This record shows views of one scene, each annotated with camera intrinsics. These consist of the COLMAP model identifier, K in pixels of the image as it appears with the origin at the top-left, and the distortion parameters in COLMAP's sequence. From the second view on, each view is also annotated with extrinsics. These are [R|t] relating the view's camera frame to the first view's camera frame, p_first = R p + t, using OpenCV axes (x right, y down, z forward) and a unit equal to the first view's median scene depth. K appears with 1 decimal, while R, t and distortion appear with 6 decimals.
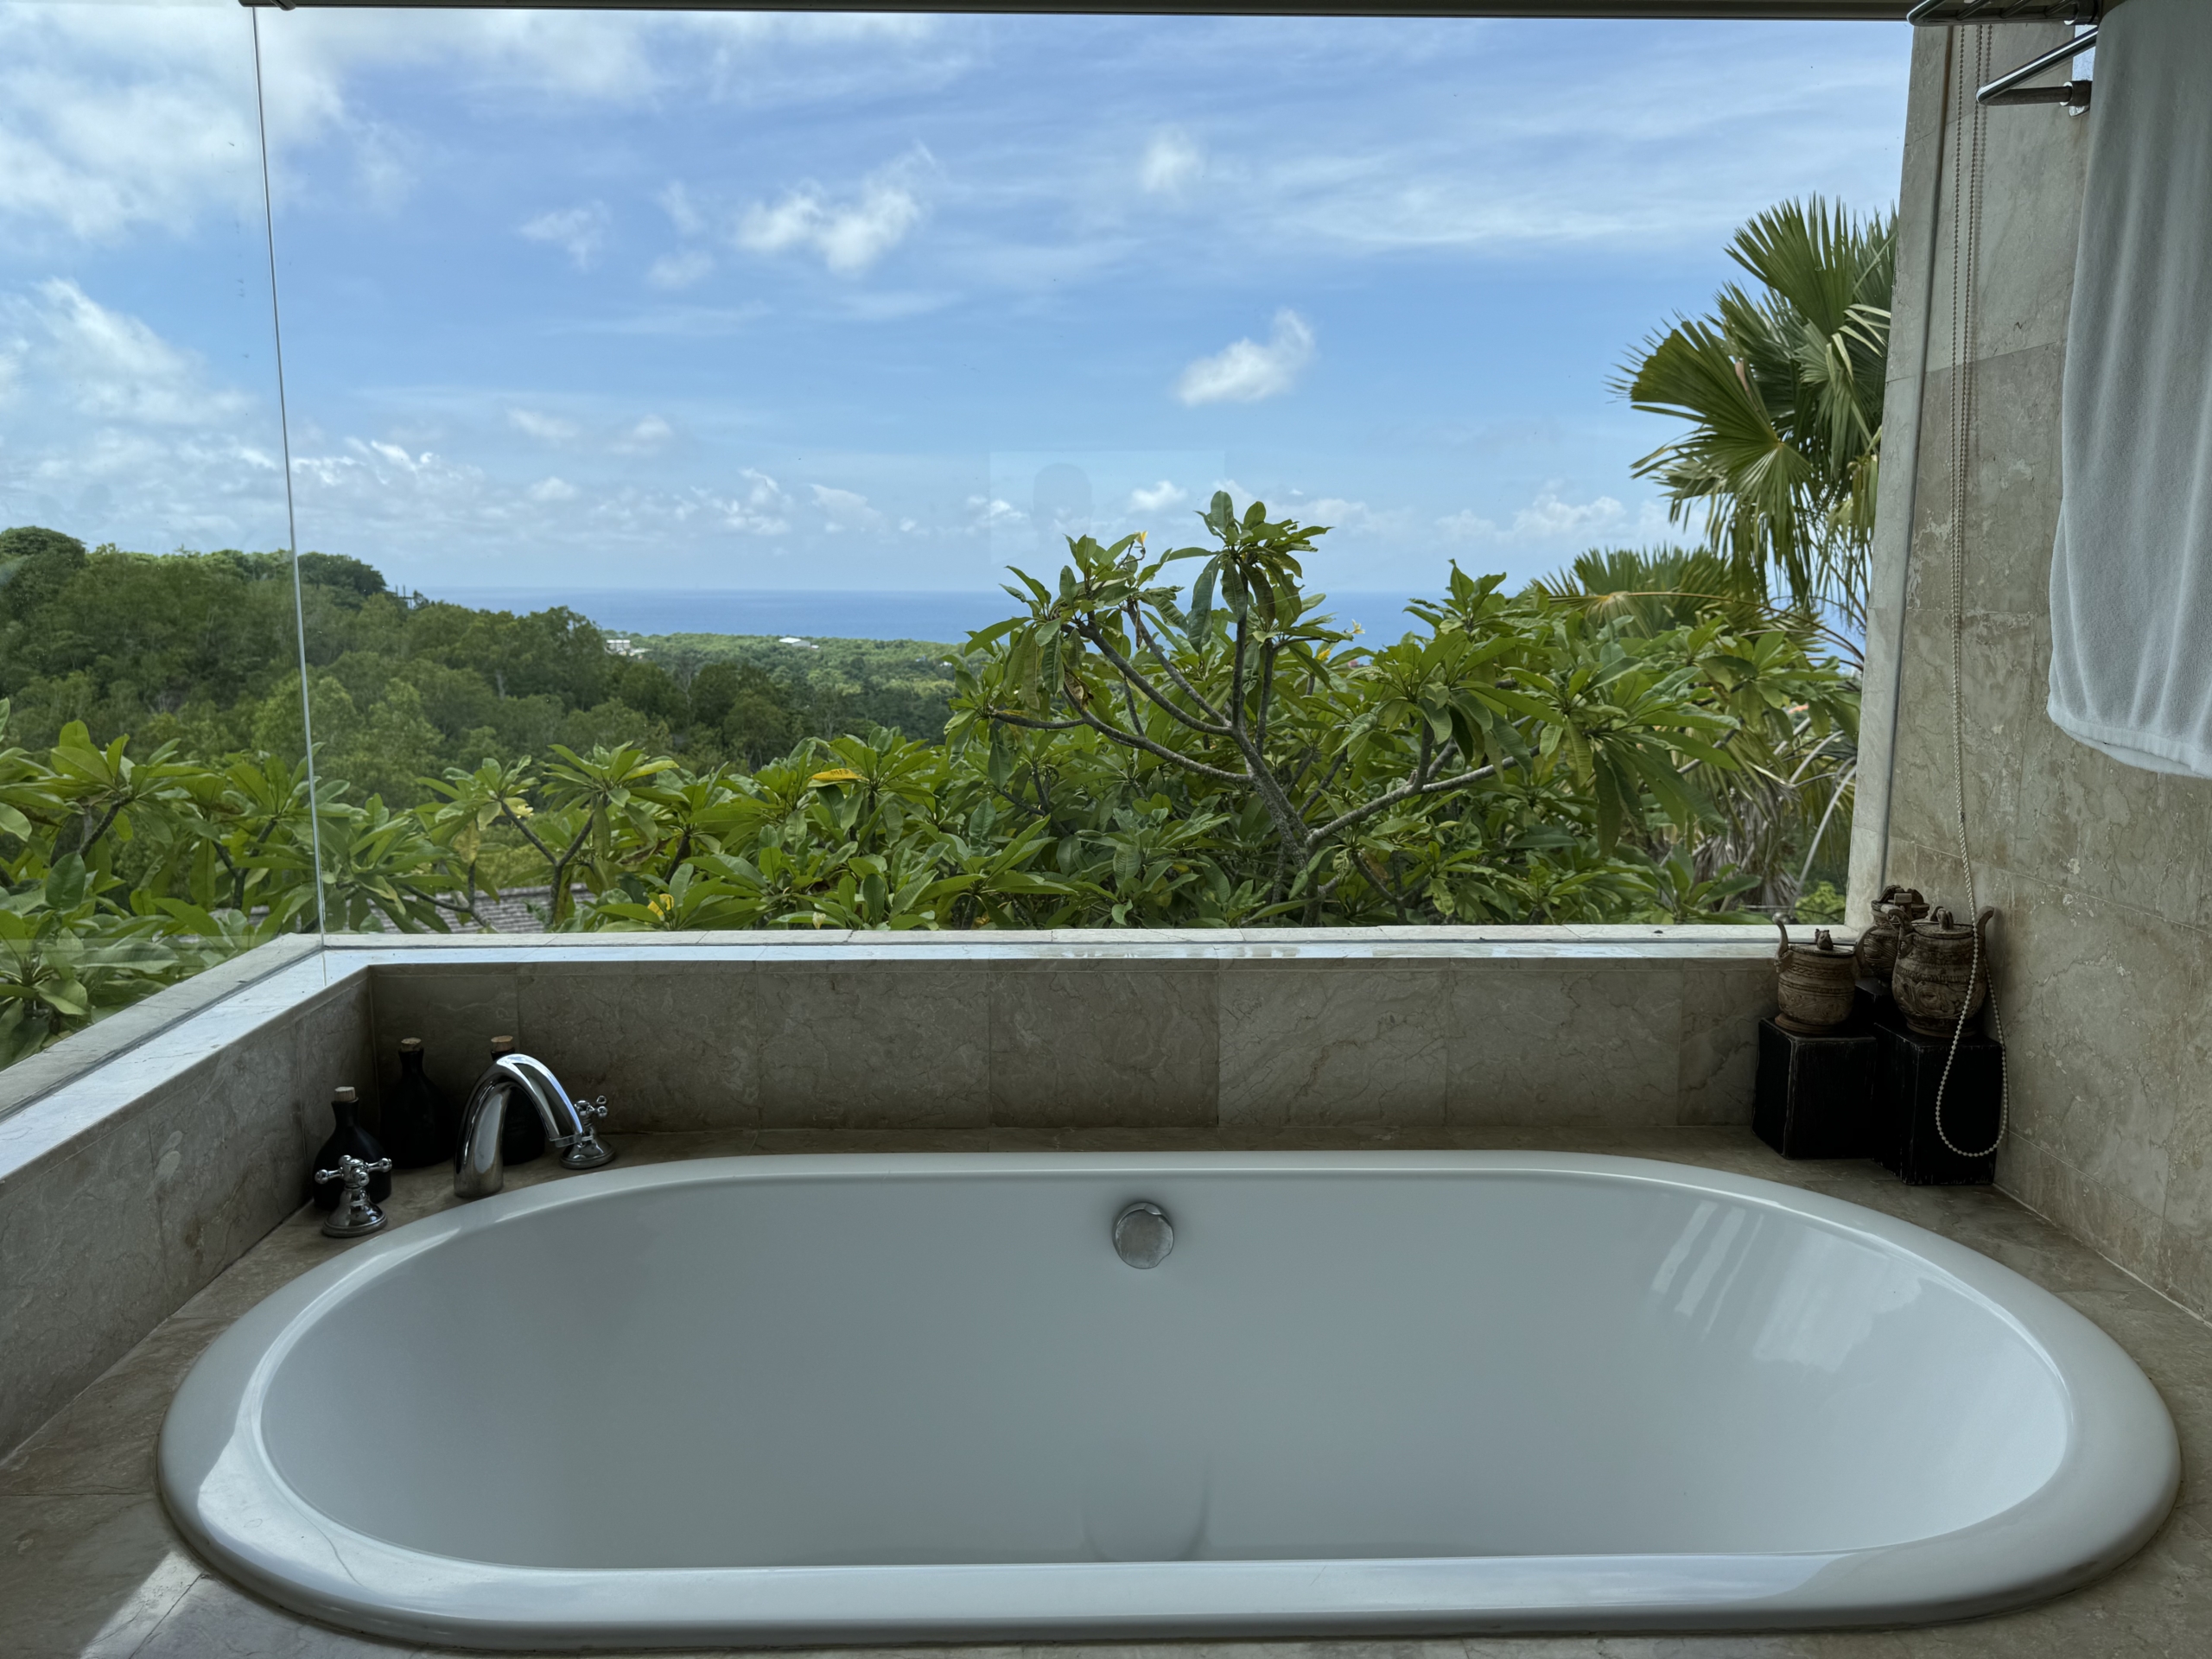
lens RADIAL K [[1580.1, 0, 1107.4], [0, 1580.1, 809.8], [0, 0, 1]] dist [0.142446, -0.240913]
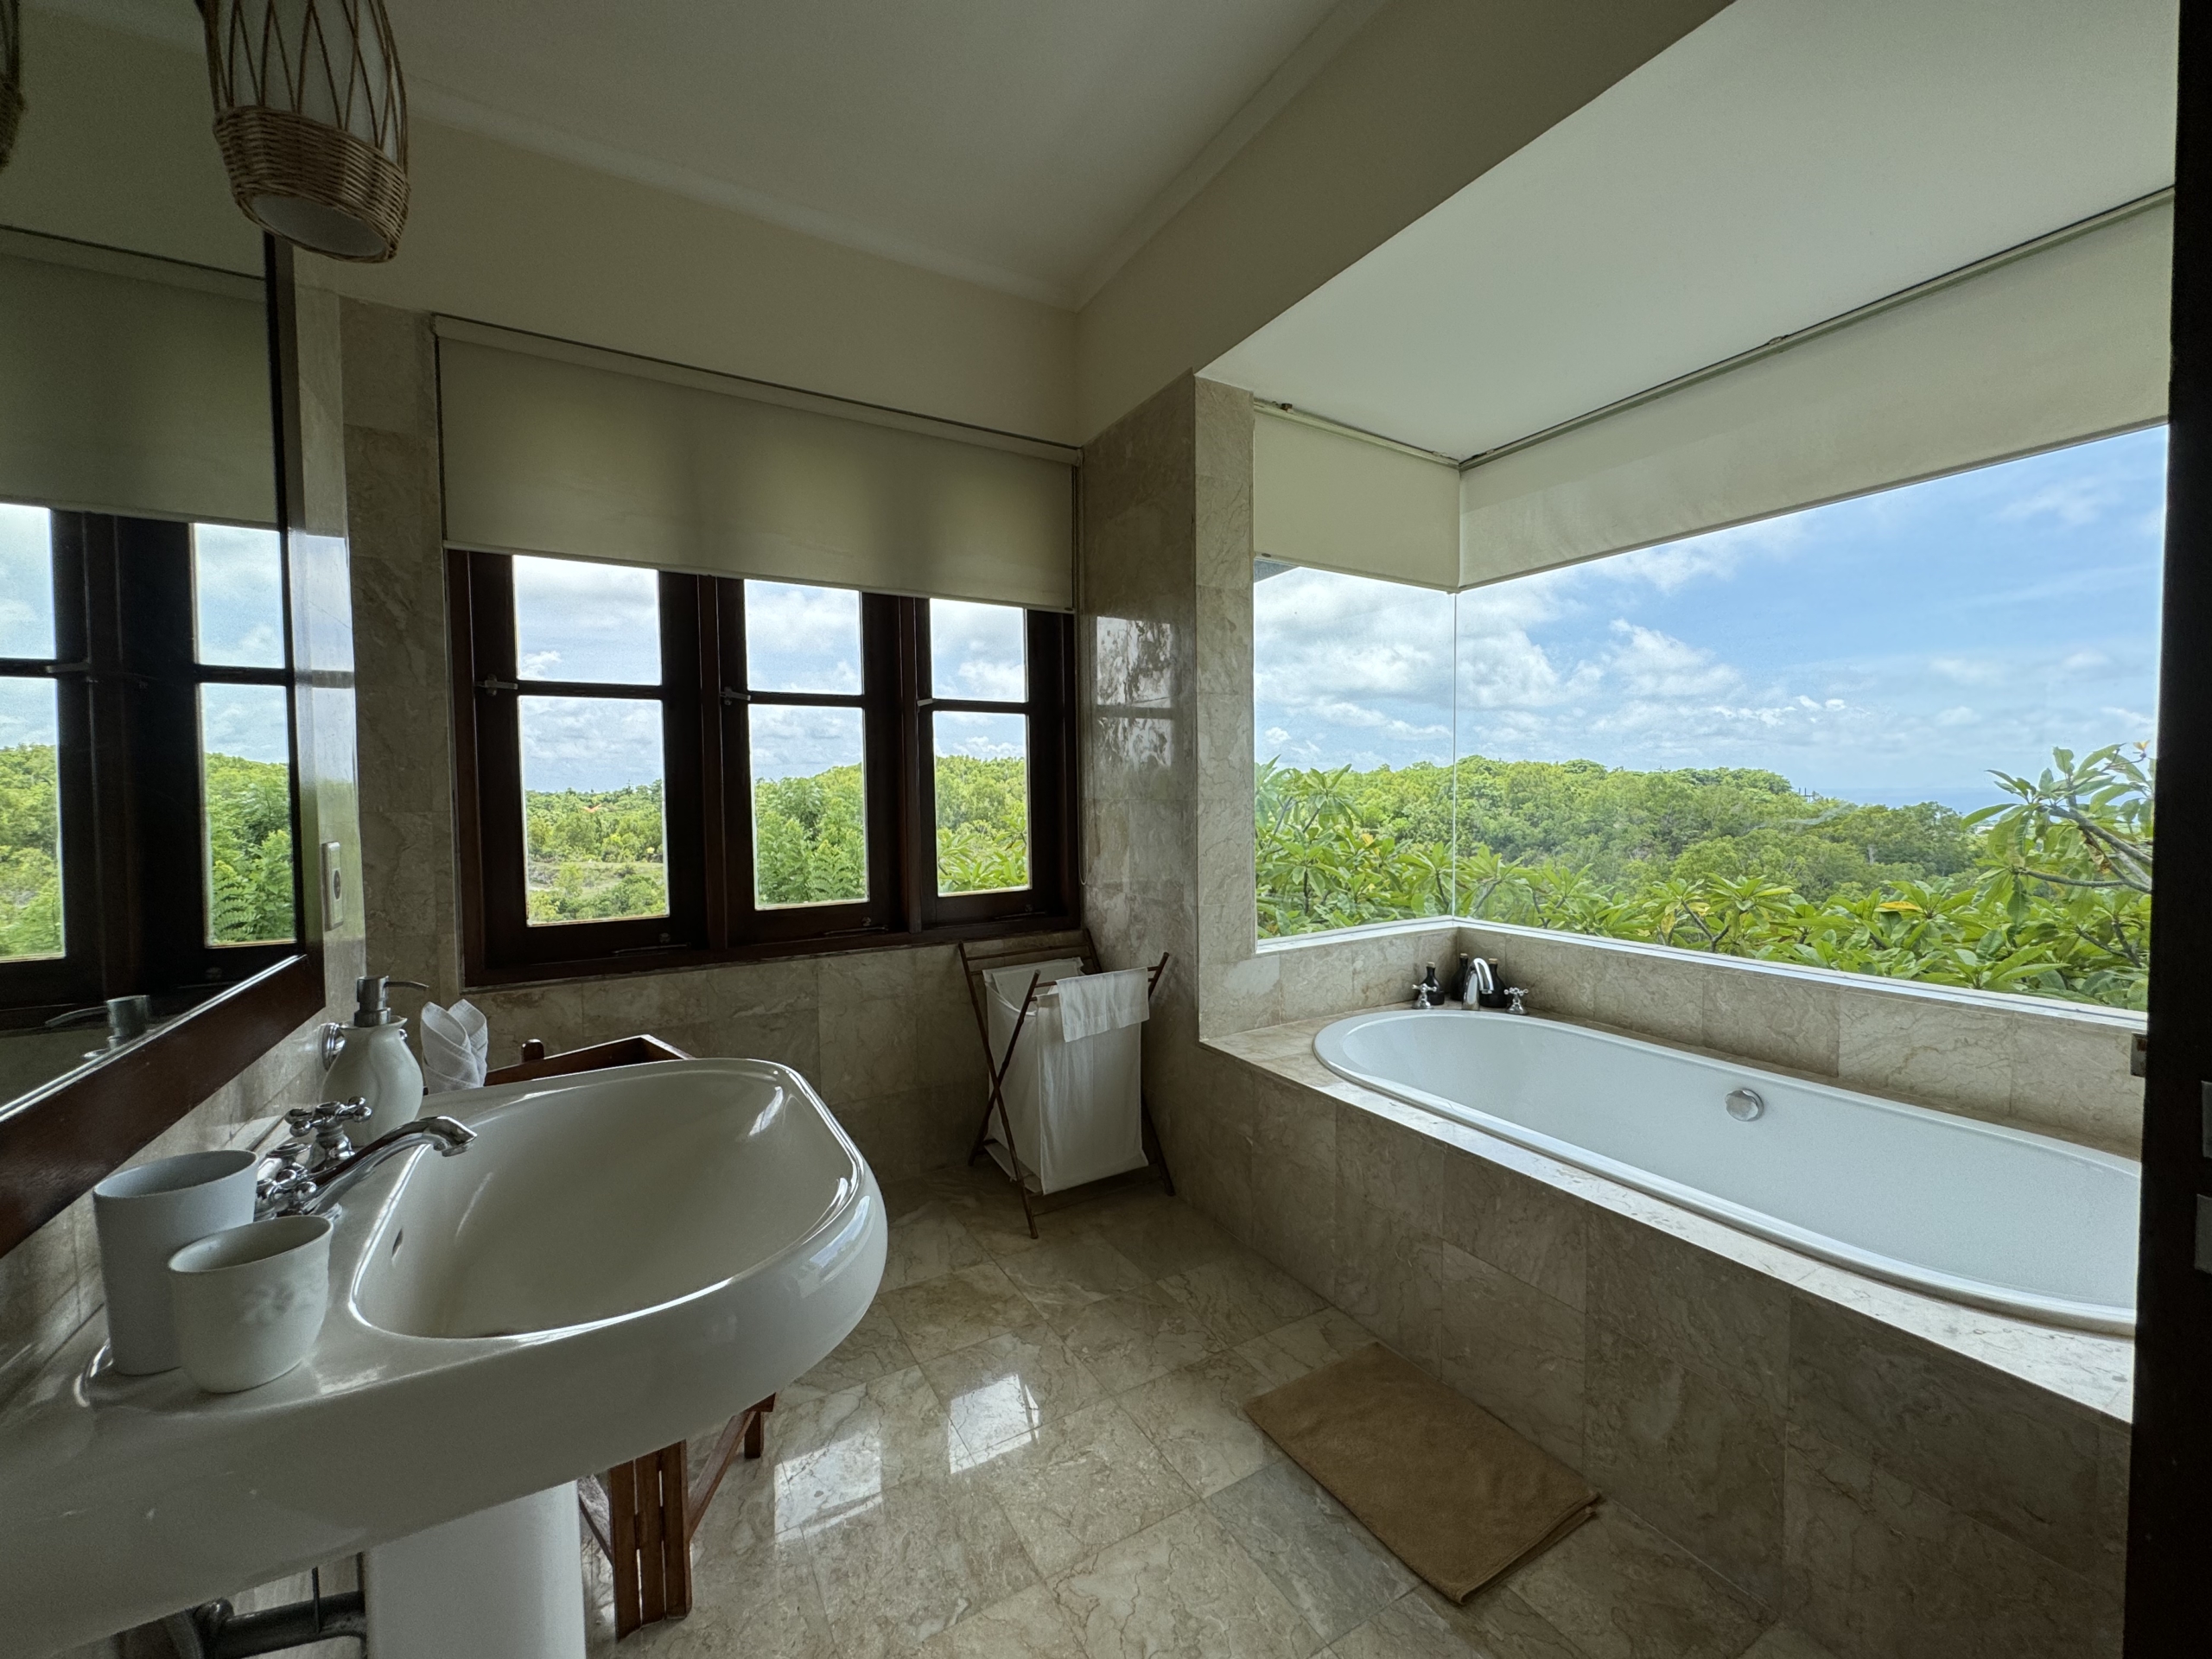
lens RADIAL K [[890.8, 0, 1093.7], [0, 890.8, 826.7], [0, 0, 1]] dist [-0.000860, 0.006331]
pose [[0.464429, 0.029897, -0.885105, 0.570840], [-0.115501, 0.992939, -0.027066, 0.039999], [0.878046, 0.114800, 0.464603, -0.255555]]
